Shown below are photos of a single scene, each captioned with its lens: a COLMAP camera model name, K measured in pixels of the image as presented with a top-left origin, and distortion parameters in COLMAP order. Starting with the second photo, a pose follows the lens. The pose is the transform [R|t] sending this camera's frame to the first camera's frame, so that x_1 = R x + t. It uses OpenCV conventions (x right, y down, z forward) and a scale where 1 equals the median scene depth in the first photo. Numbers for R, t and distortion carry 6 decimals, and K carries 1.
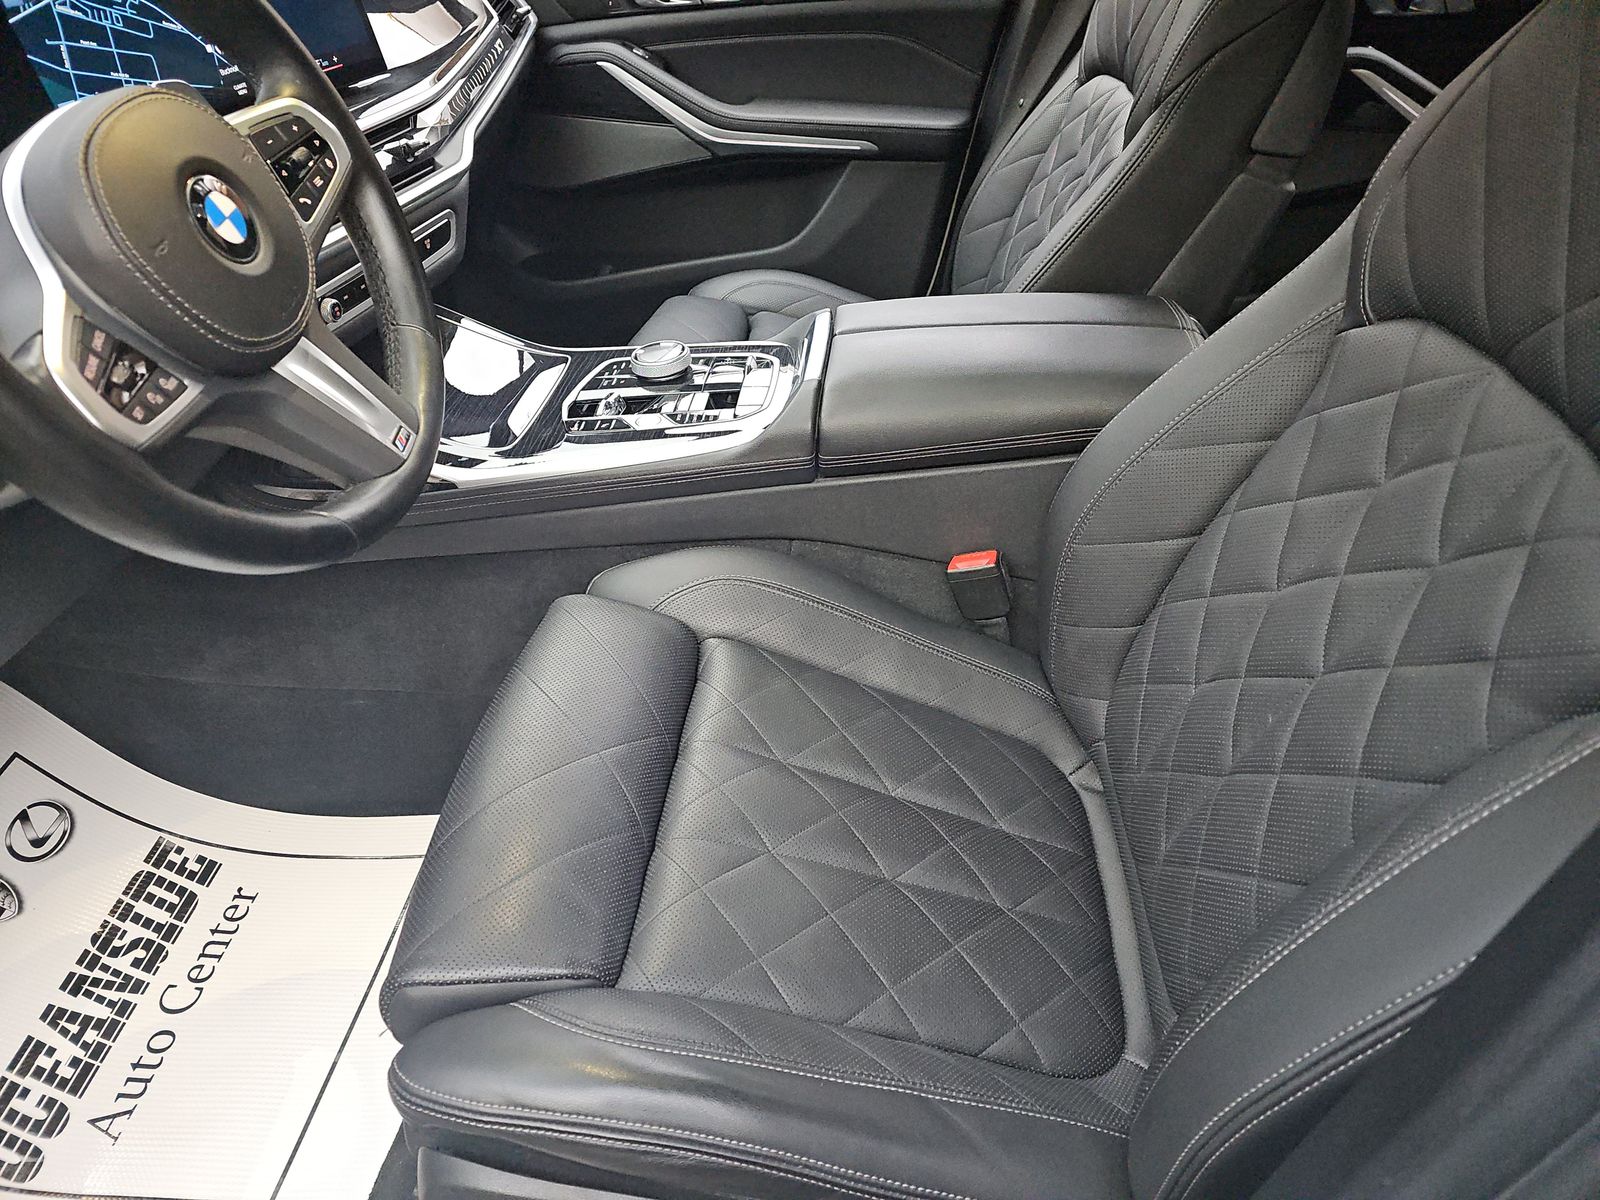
lens RADIAL K [[1067.4, 0, 800.0], [0, 1067.4, 600.0], [0, 0, 1]] dist [0.045210, -0.039148]
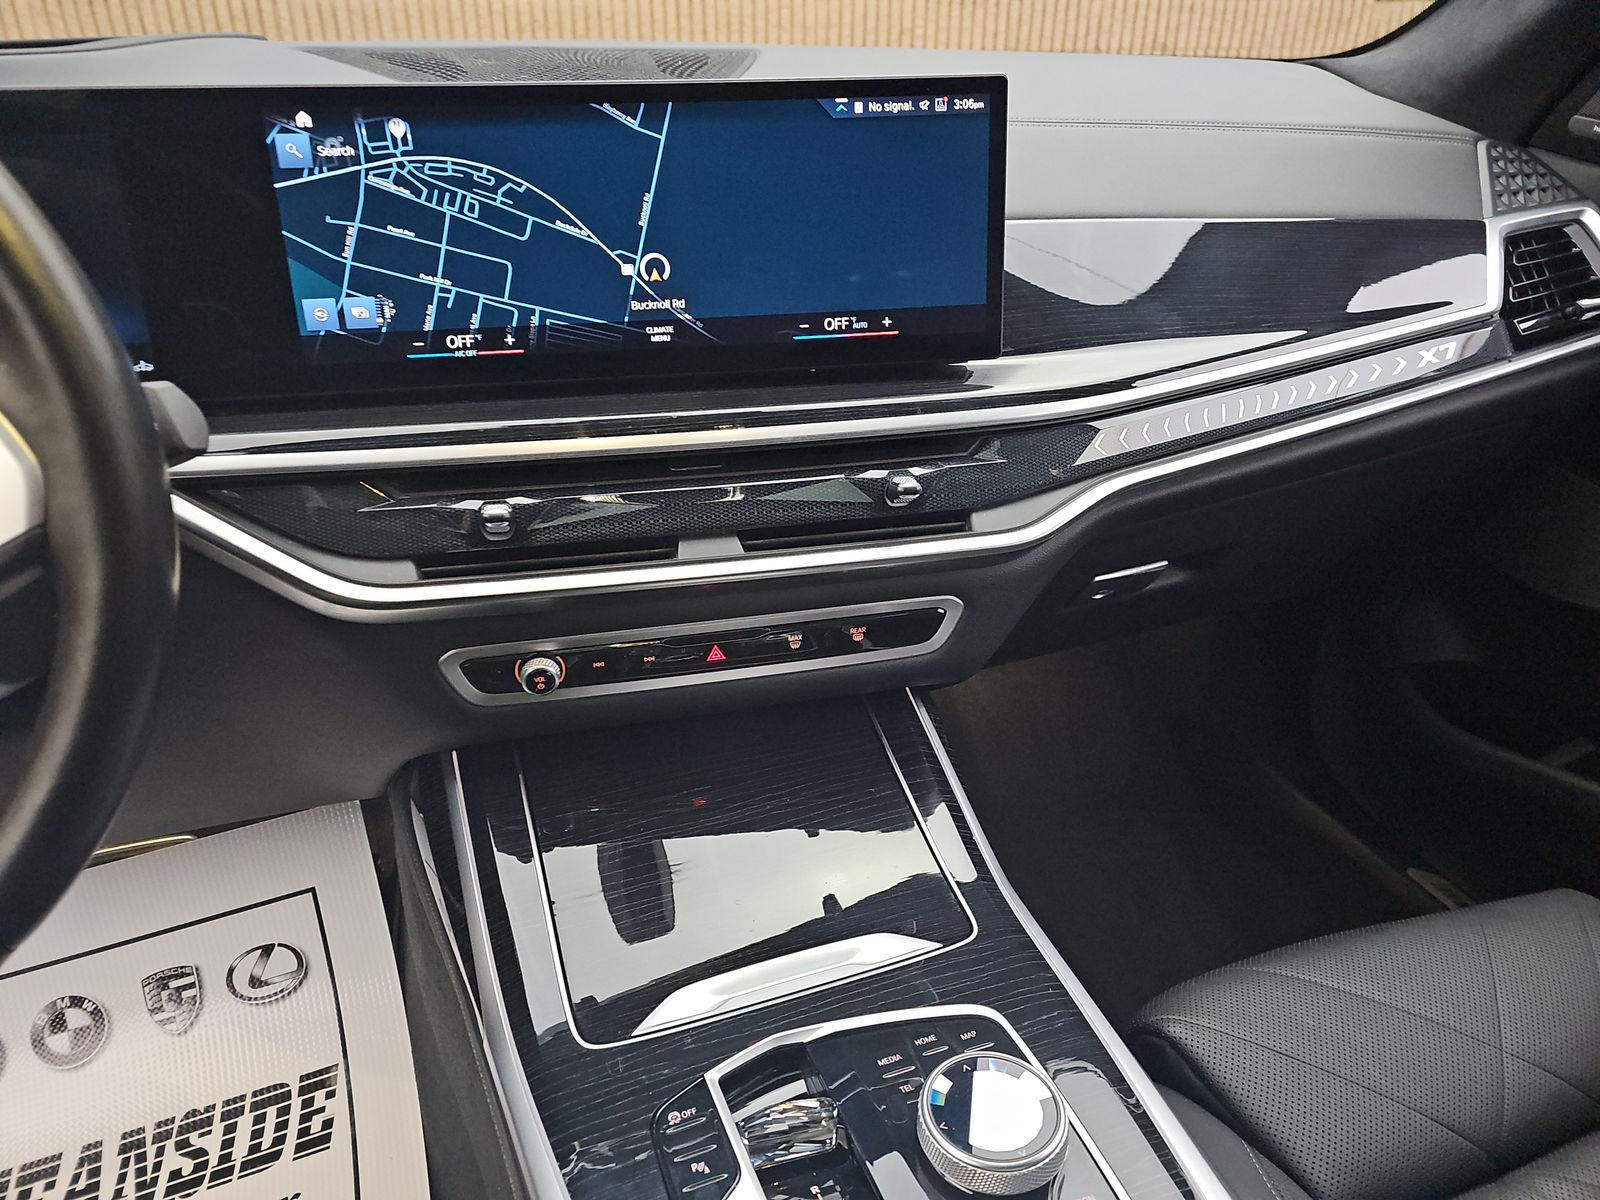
lens RADIAL K [[1067.4, 0, 800.0], [0, 1067.4, 600.0], [0, 0, 1]] dist [0.045210, -0.039148]
pose [[0.421102, 0.432906, -0.797035, 0.092945], [-0.537901, 0.826734, 0.164845, -0.475377], [0.730298, 0.359310, 0.581000, 0.722319]]
